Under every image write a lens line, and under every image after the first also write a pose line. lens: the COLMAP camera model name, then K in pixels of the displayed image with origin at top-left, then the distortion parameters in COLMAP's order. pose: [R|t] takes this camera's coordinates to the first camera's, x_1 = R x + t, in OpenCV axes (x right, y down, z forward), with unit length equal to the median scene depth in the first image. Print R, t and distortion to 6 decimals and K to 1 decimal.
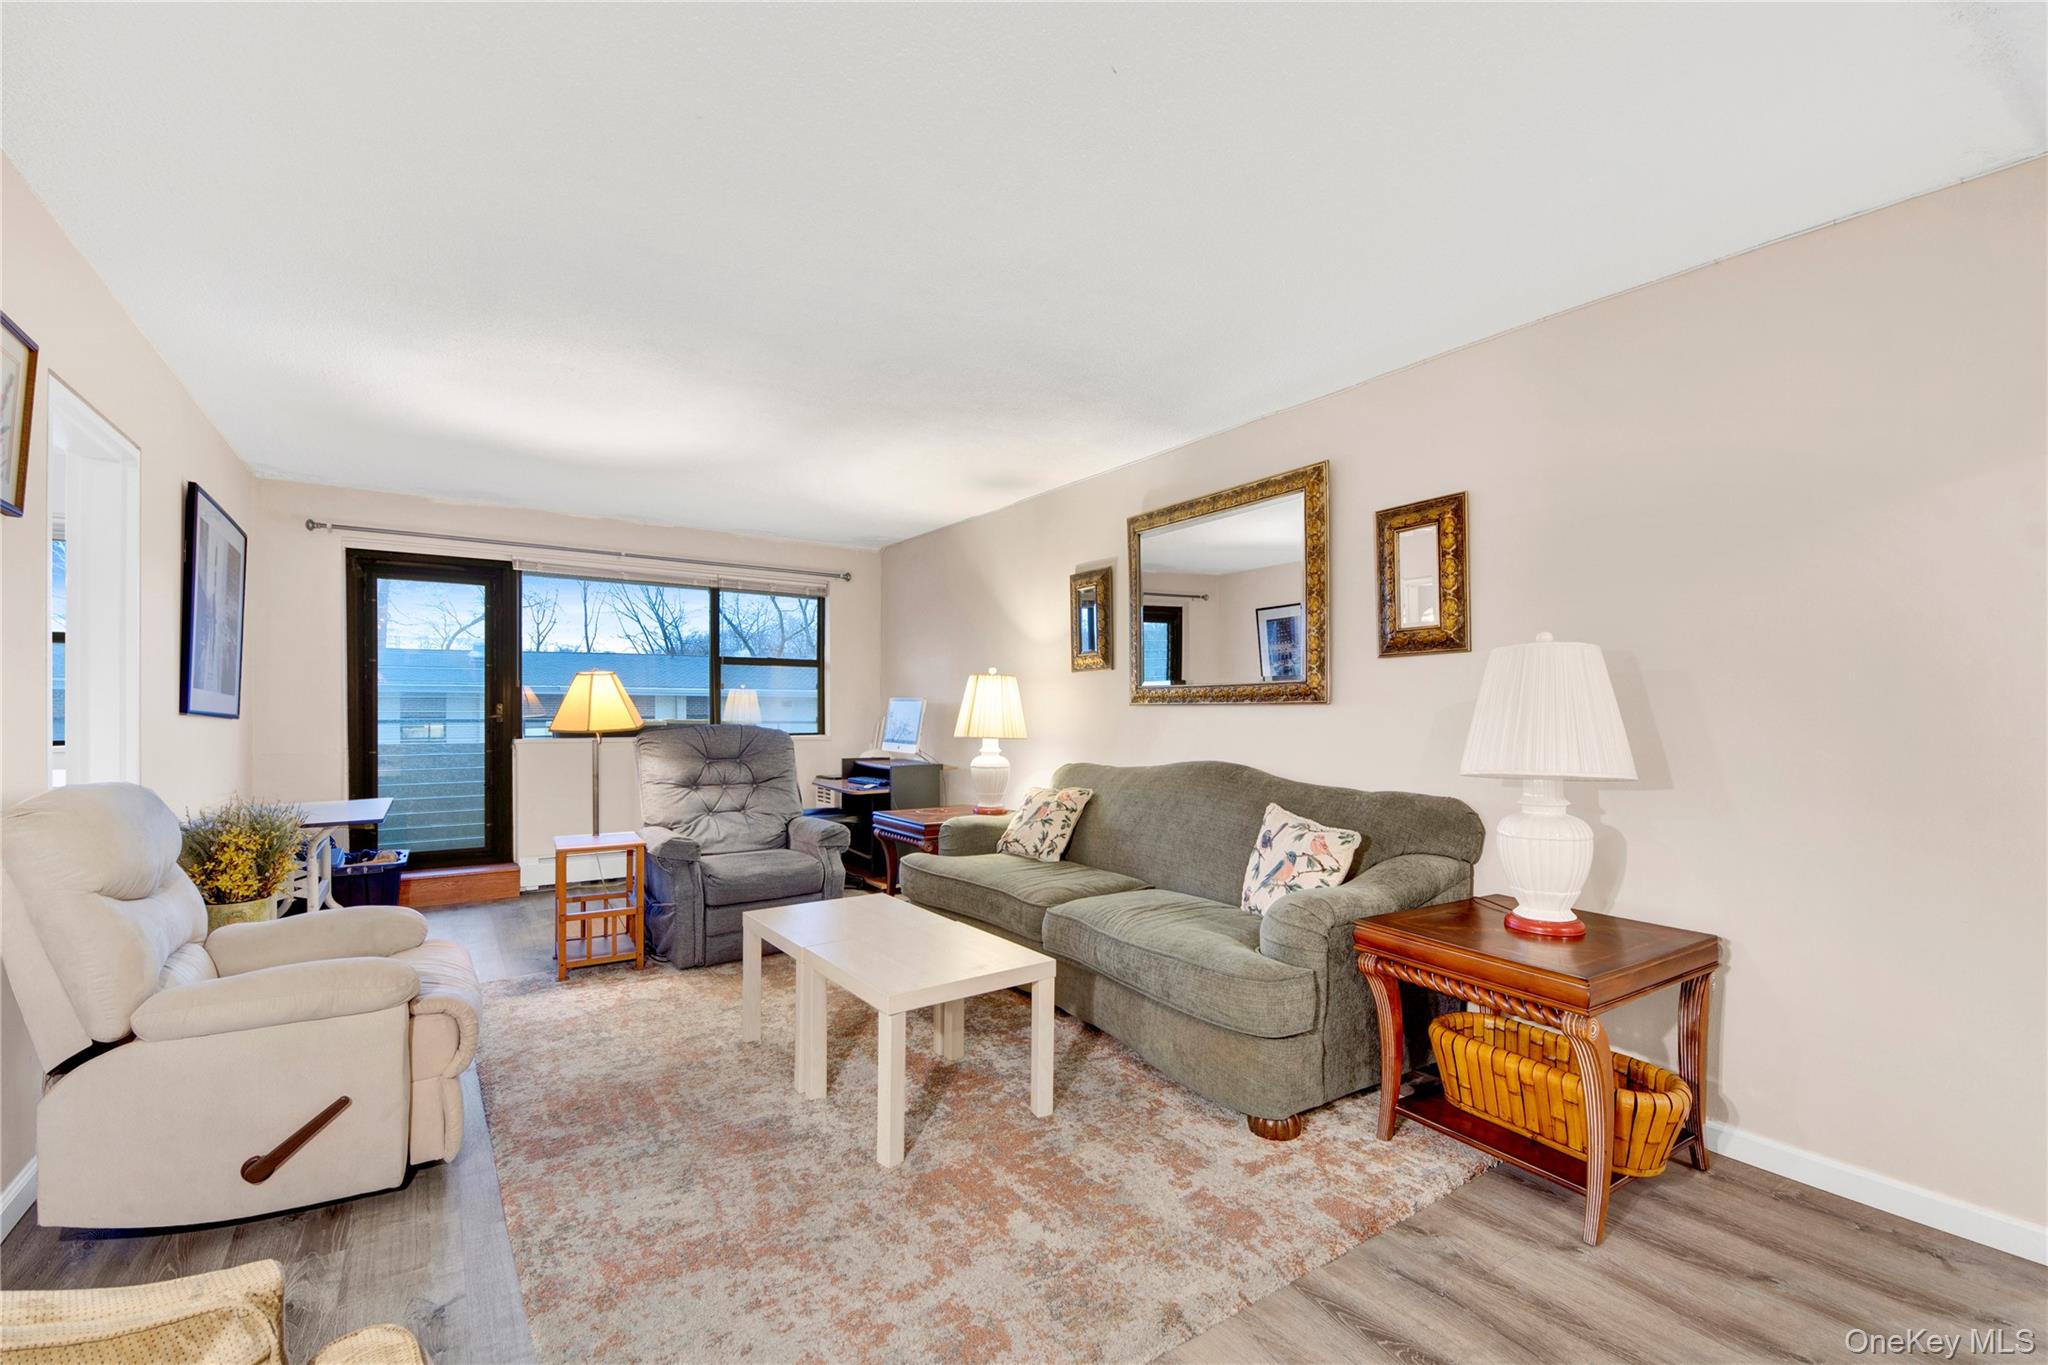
lens RADIAL K [[871.8, 0, 1009.3], [0, 871.8, 701.5], [0, 0, 1]] dist [0.014263, -0.009989]
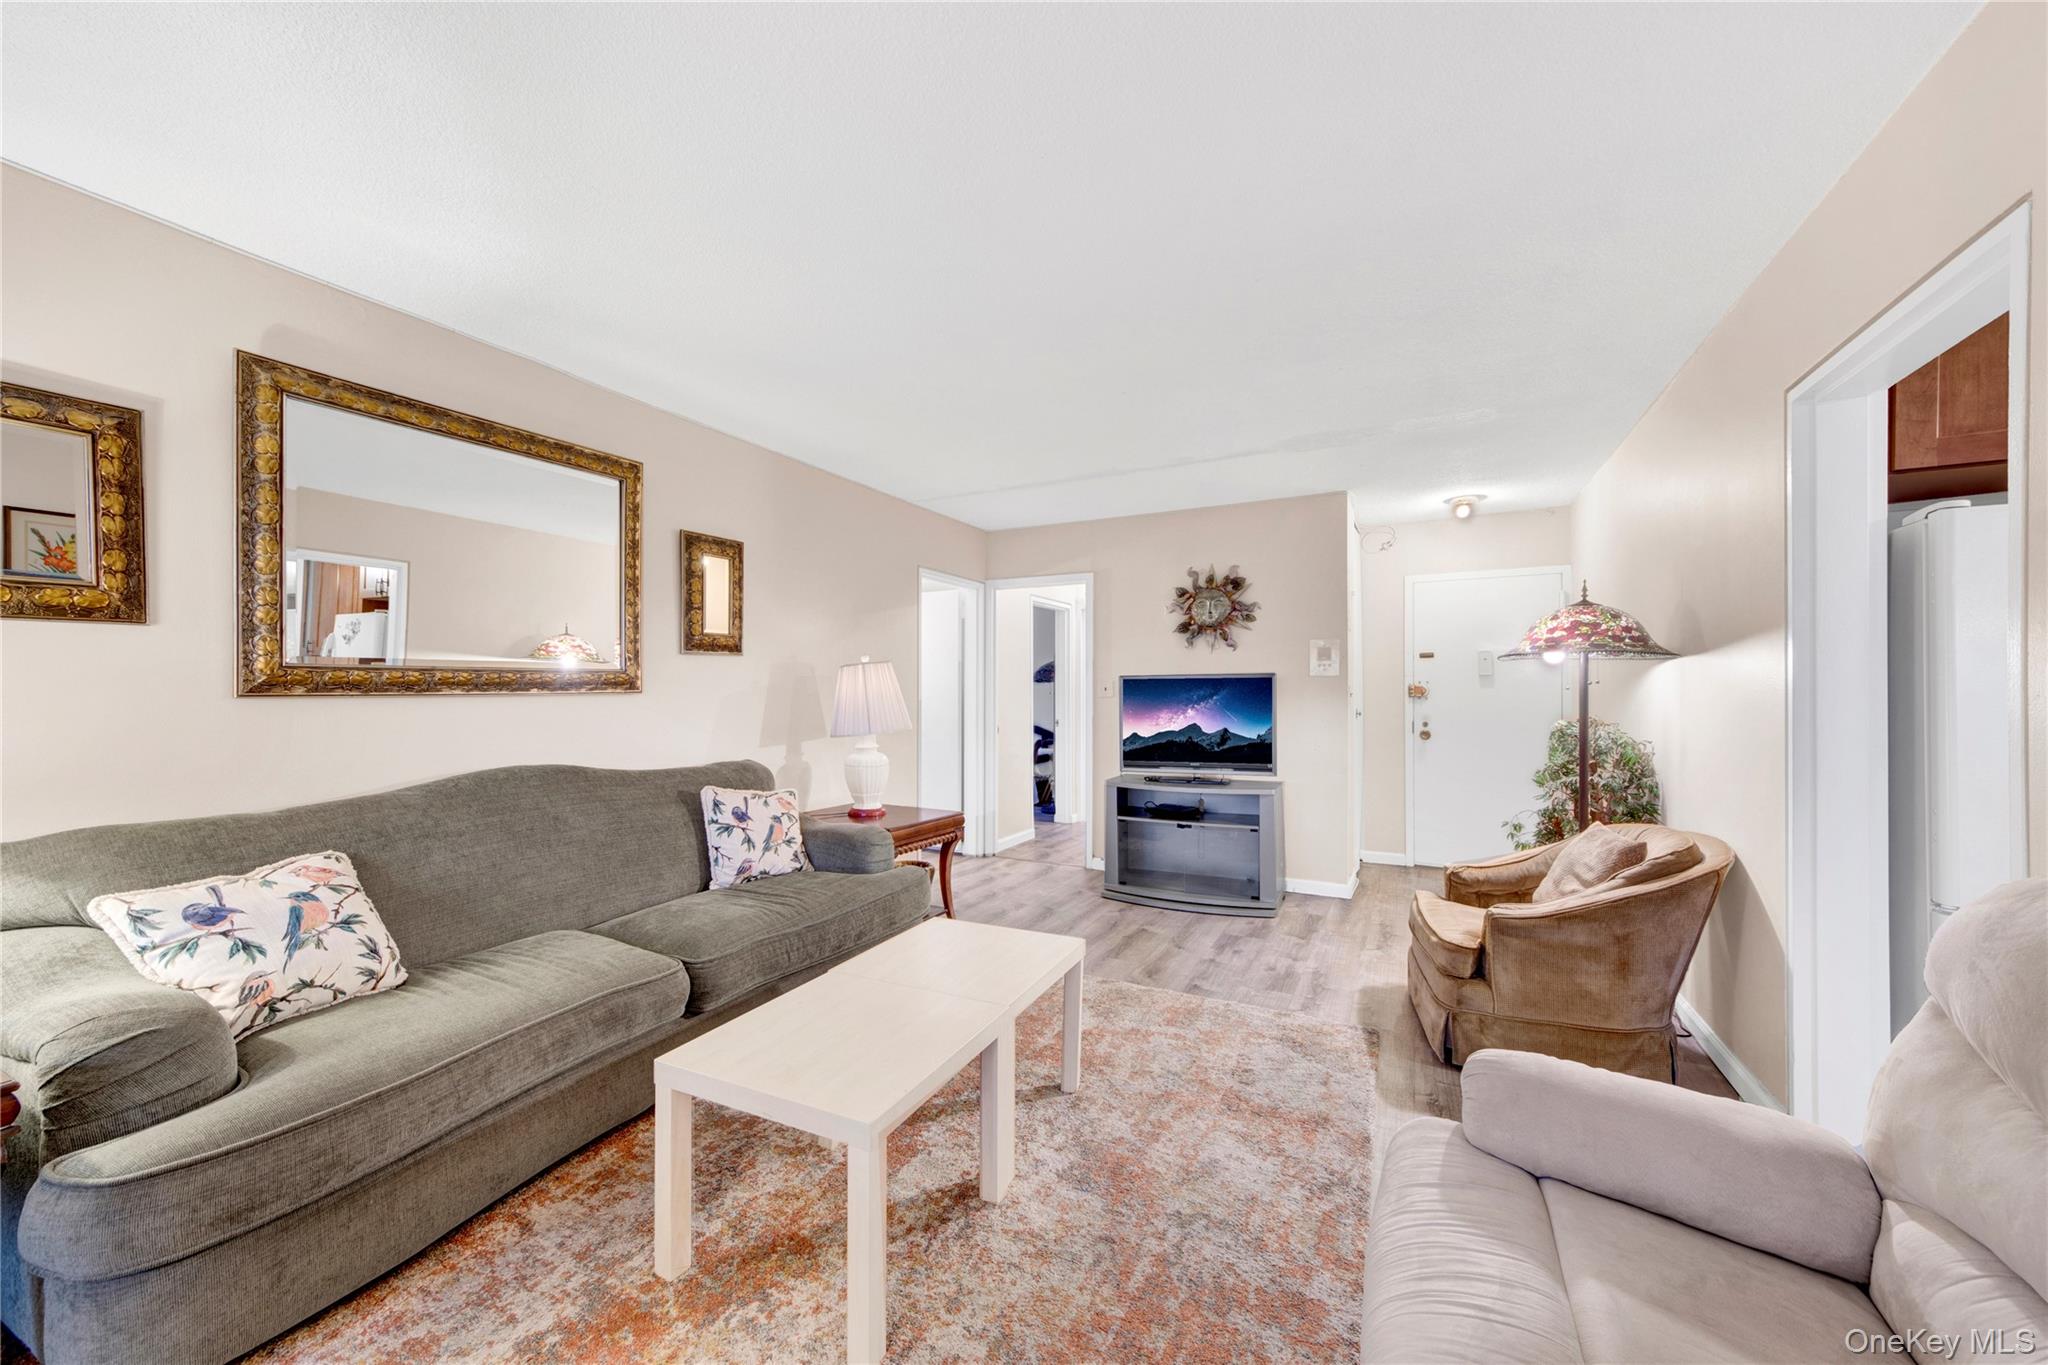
lens RADIAL K [[761.4, 0, 1022.5], [0, 761.4, 680.8], [0, 0, 1]] dist [0.000155, 0.002086]
pose [[-0.497244, 0.002571, 0.867607, -0.768594], [-0.012715, 0.999867, -0.010250, -0.009752], [-0.867518, -0.016128, -0.497145, 1.214443]]
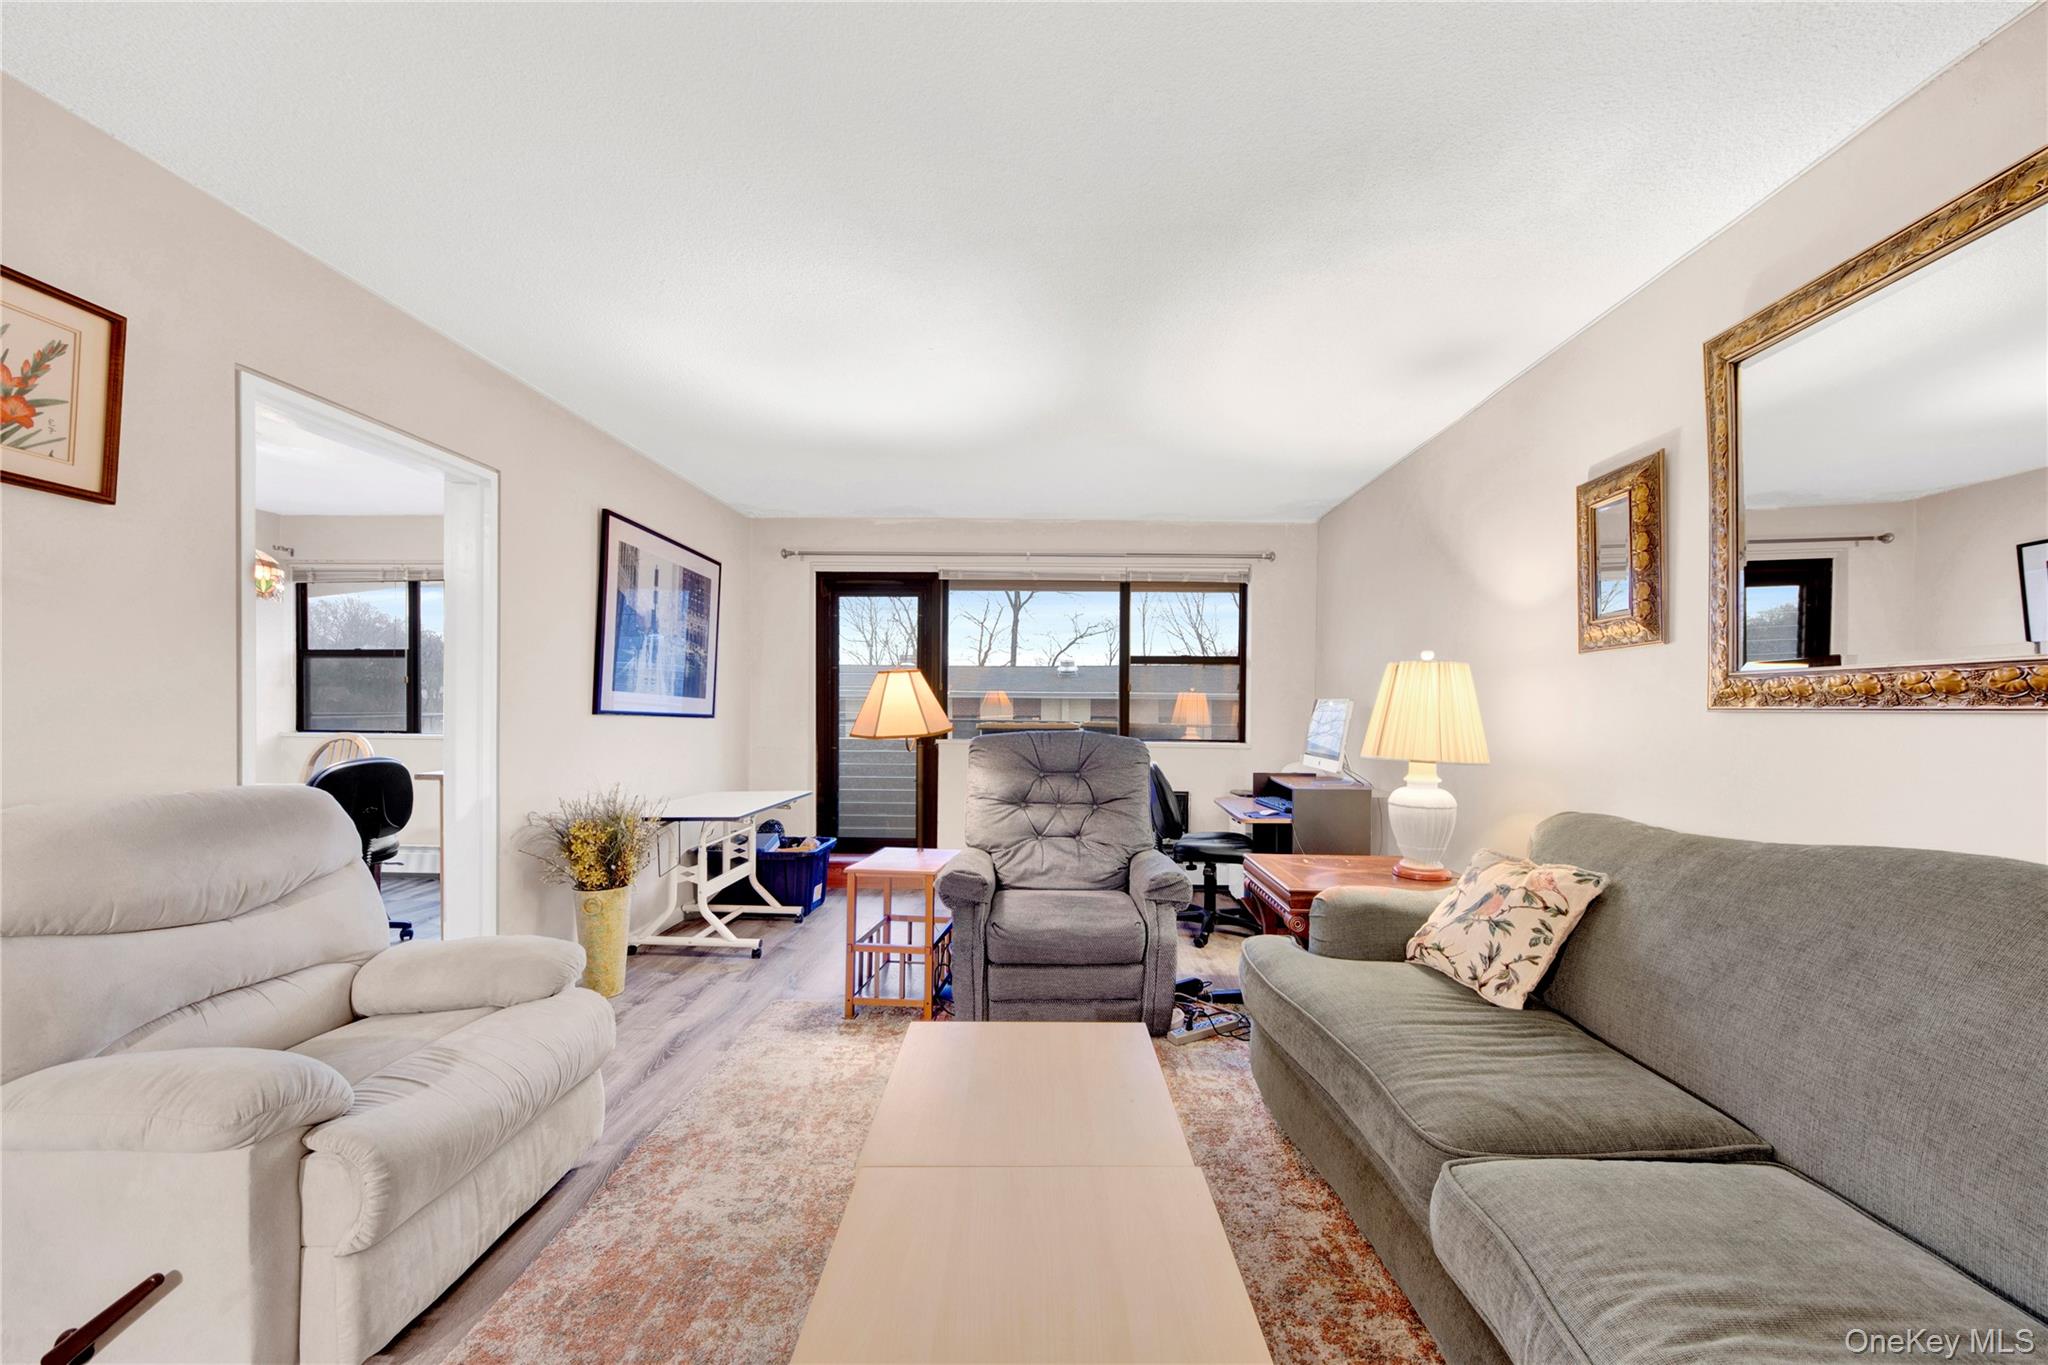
lens RADIAL K [[761.4, 0, 1031.3], [0, 761.4, 712.4], [0, 0, 1]] dist [0.000155, 0.002086]
pose [[0.822157, 0.007032, -0.569218, 0.100785], [-0.001119, 0.999942, 0.010737, 0.001376], [0.569260, -0.008190, 0.822117, 0.618002]]
